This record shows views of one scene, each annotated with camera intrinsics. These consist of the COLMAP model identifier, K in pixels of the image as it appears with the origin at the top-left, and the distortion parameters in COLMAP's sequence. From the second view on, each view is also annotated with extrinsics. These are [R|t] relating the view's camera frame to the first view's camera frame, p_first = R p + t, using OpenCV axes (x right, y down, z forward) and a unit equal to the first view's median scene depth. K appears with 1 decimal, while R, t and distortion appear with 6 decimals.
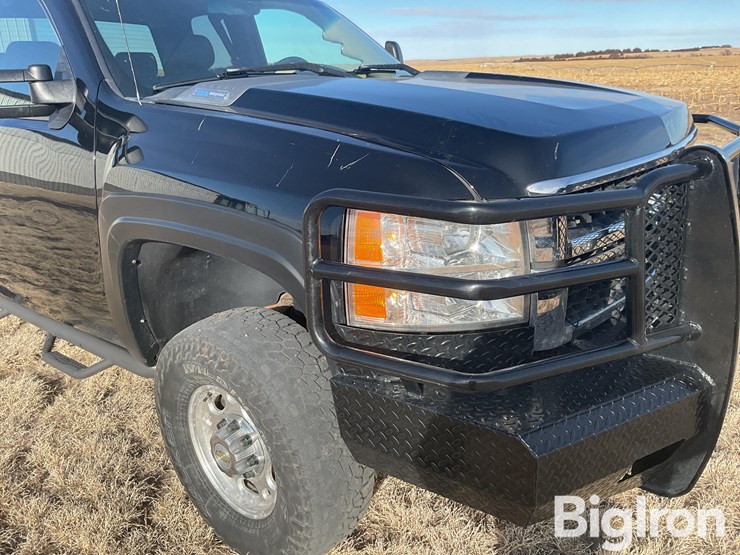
lens RADIAL K [[604.6, 0, 367.0], [0, 604.6, 277.8], [0, 0, 1]] dist [0.039797, -0.094266]
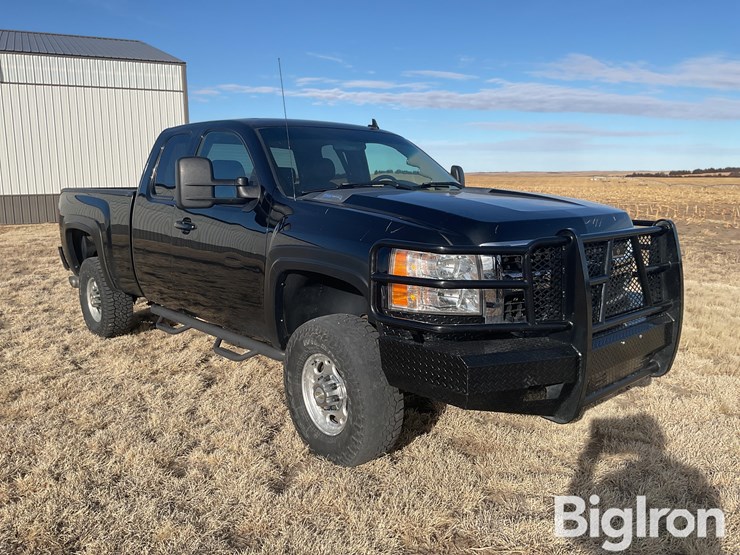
lens RADIAL K [[604.6, 0, 367.0], [0, 604.6, 277.8], [0, 0, 1]] dist [0.039797, -0.094266]
pose [[0.984081, 0.058331, -0.167877, 0.162571], [-0.085420, 0.983582, -0.158967, 0.215455], [0.155848, 0.170776, 0.972907, -0.702807]]
